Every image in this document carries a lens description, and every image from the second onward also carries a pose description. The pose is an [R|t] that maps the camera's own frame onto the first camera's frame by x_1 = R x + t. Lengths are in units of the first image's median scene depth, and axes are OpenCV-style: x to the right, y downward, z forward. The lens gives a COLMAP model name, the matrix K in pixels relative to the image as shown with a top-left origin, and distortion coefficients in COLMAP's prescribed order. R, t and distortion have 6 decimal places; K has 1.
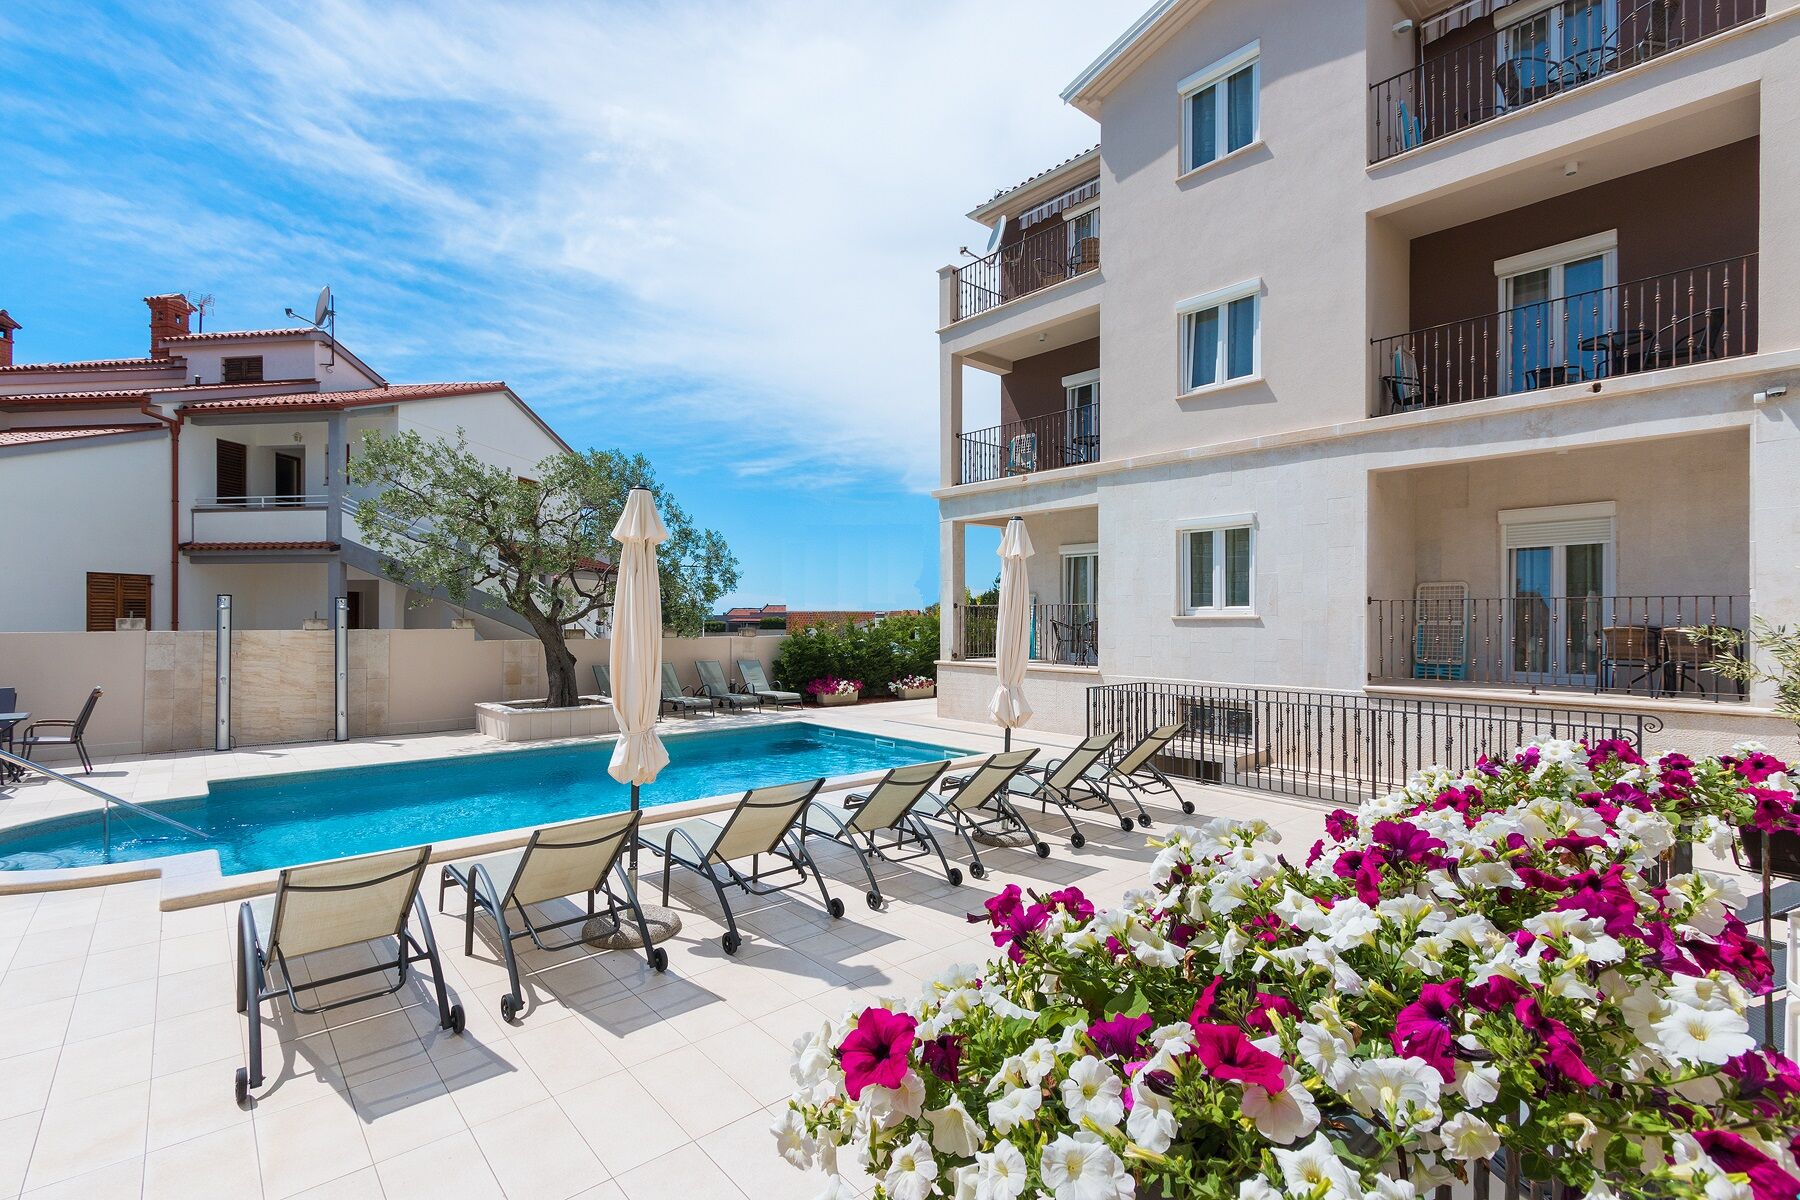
lens RADIAL K [[806.2, 0, 902.6], [0, 806.2, 615.2], [0, 0, 1]] dist [0.001498, 0.000082]
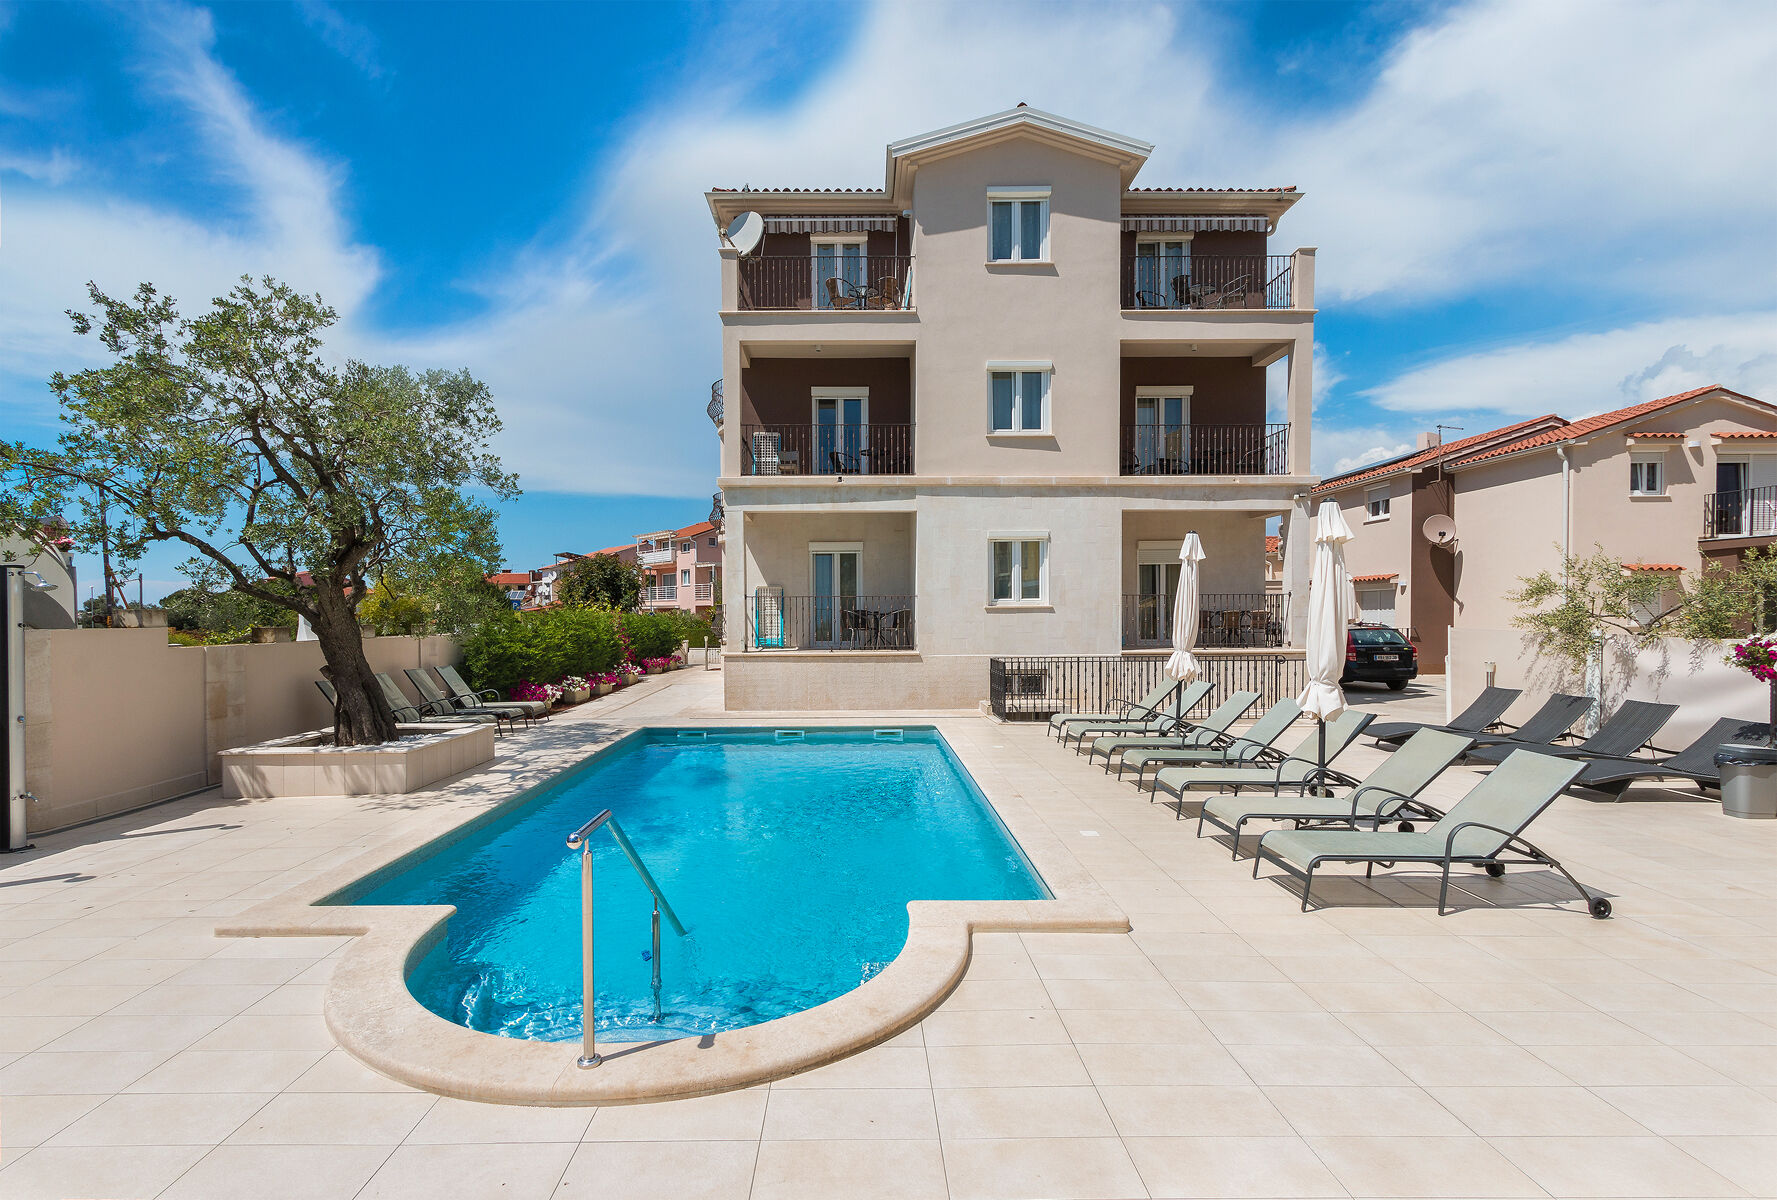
lens RADIAL K [[829.4, 0, 843.8], [0, 829.4, 627.3], [0, 0, 1]] dist [0.002423, 0.000424]
pose [[0.662291, -0.017638, 0.749039, -0.810923], [0.003842, 0.999790, 0.020145, 0.007998], [-0.749236, -0.010464, 0.662220, 0.298113]]
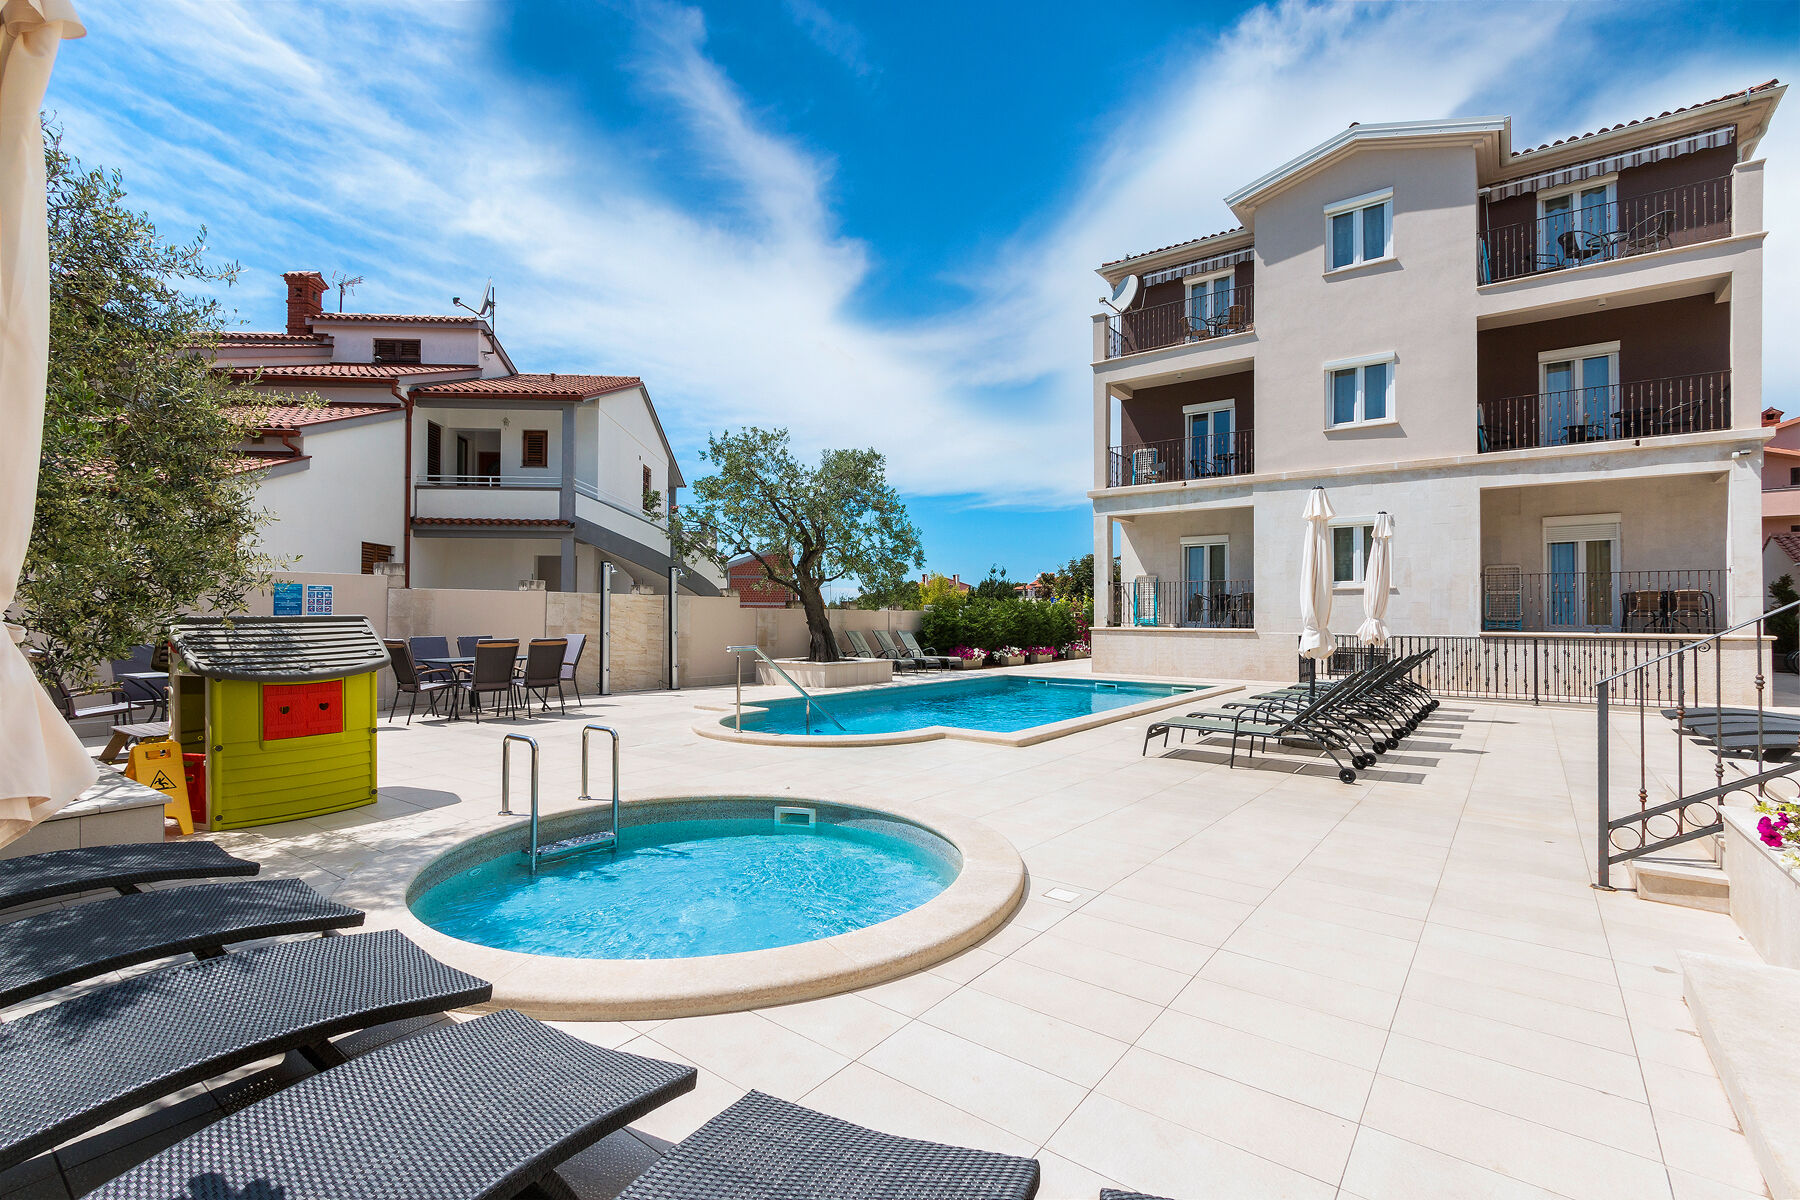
lens RADIAL K [[805.2, 0, 888.9], [0, 805.2, 604.8], [0, 0, 1]] dist [0.001500, -0.000408]
pose [[0.981507, 0.005503, 0.191349, -0.667294], [-0.003477, 0.999934, -0.010921, 0.048860], [-0.191396, 0.010054, 0.981461, -0.217998]]
